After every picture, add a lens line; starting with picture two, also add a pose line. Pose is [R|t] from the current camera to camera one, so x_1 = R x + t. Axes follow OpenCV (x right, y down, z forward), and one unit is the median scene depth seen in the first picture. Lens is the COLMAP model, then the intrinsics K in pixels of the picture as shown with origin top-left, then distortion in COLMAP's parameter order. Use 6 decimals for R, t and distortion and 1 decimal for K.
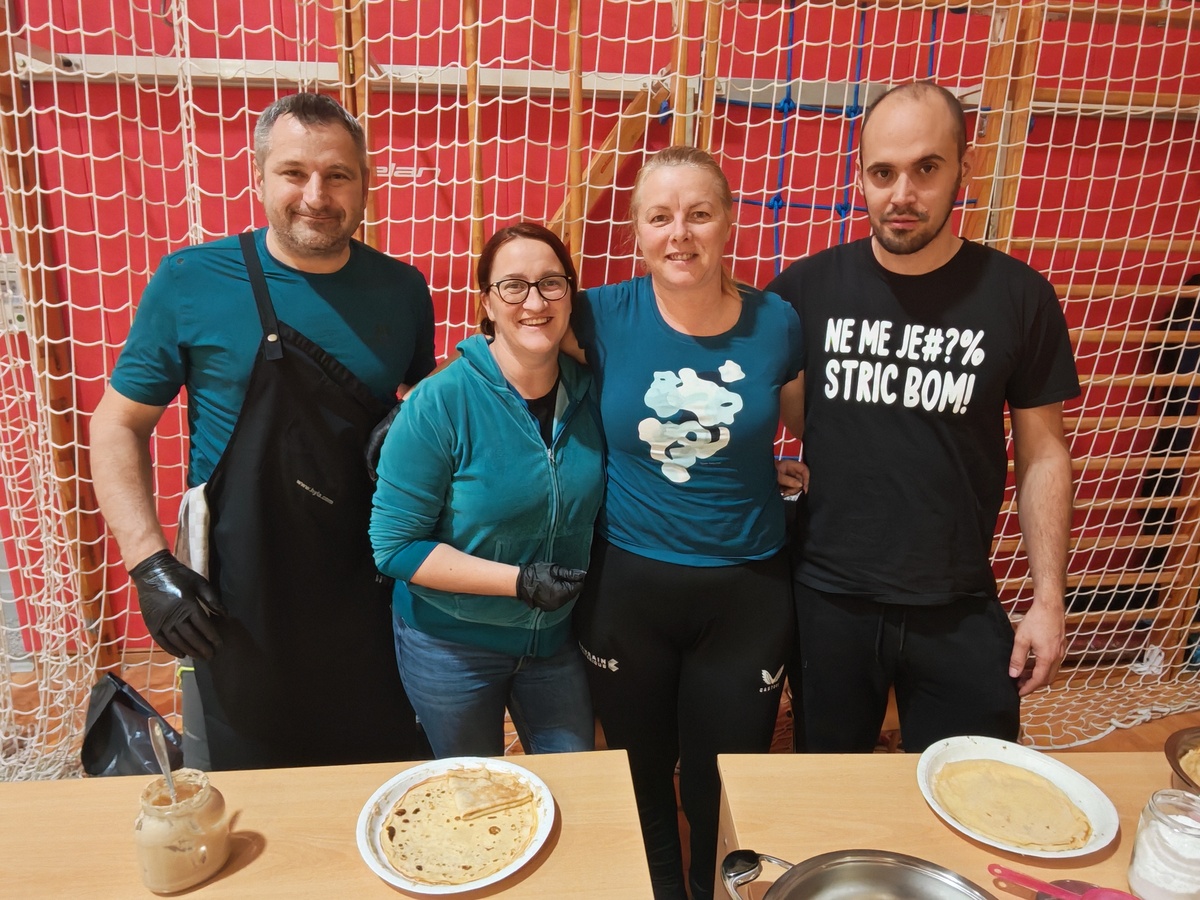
lens RADIAL K [[916.0, 0, 663.4], [0, 916.0, 471.7], [0, 0, 1]] dist [0.004856, -0.025218]
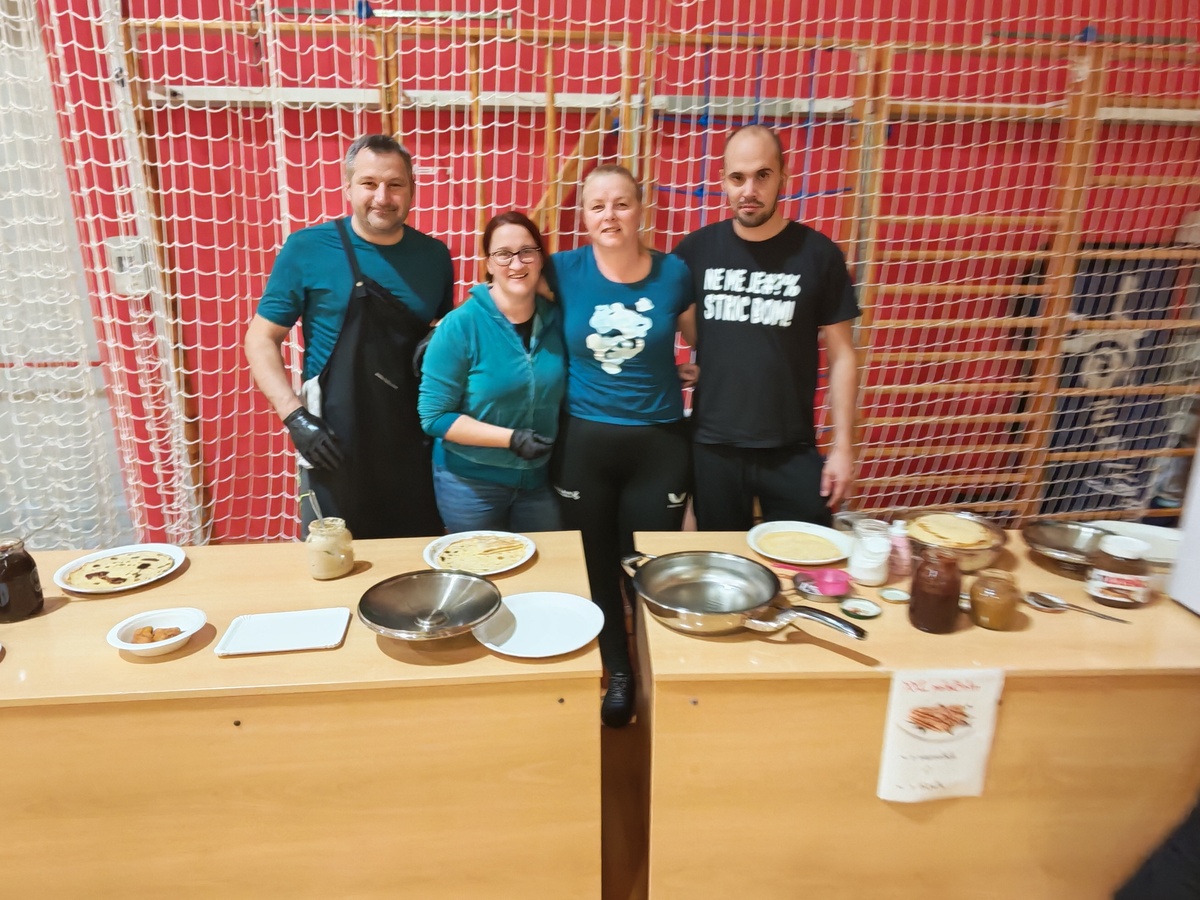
lens RADIAL K [[874.5, 0, 655.0], [0, 874.5, 451.2], [0, 0, 1]] dist [-0.018552, 0.000933]
pose [[0.999916, -0.012049, 0.004812, 0.079570], [0.011987, 0.999847, 0.012773, 0.125277], [-0.004965, -0.012714, 0.999907, -0.506555]]
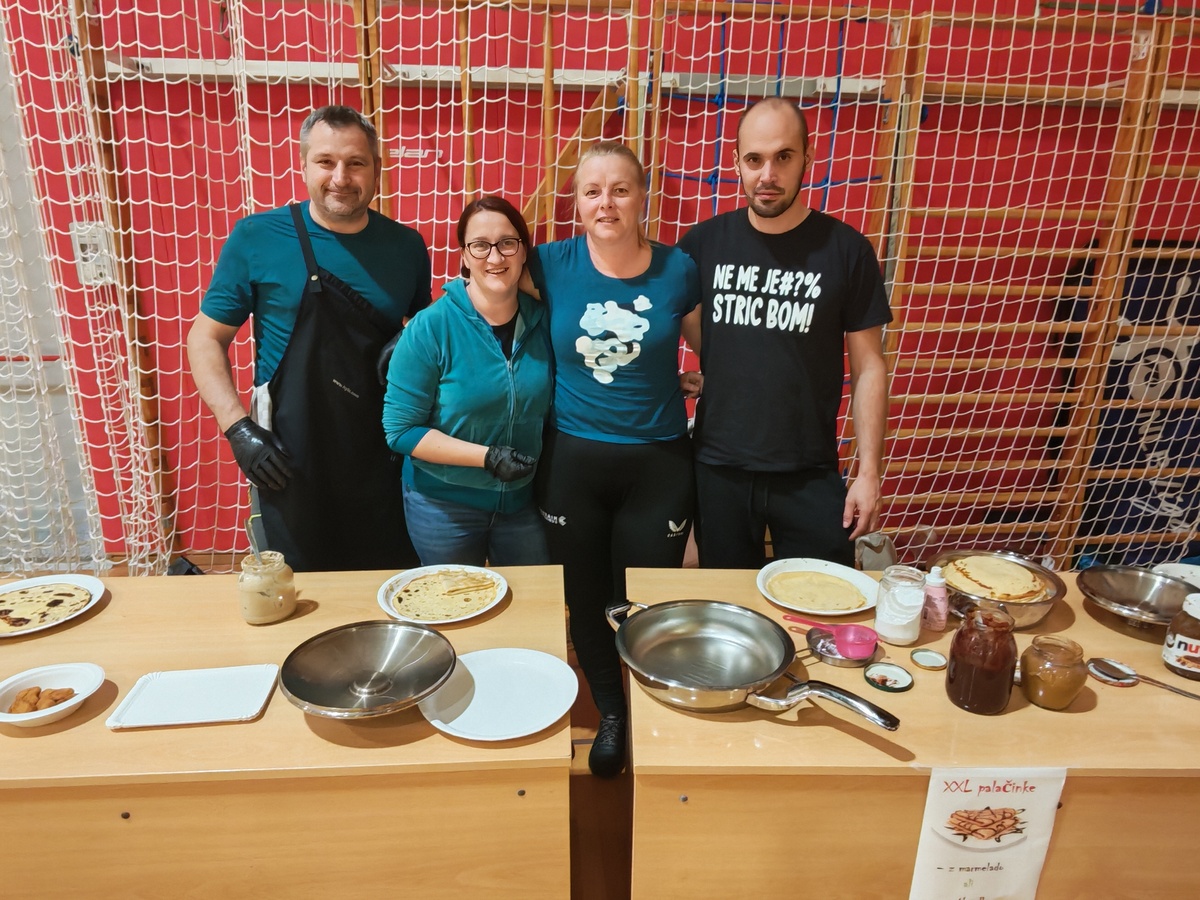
lens RADIAL K [[874.5, 0, 655.4], [0, 874.5, 462.3], [0, 0, 1]] dist [-0.018552, 0.000933]
pose [[0.999894, 0.002967, -0.014240, 0.109486], [-0.002515, 0.999496, 0.031630, 0.086624], [0.014327, -0.031591, 0.999398, -0.316988]]
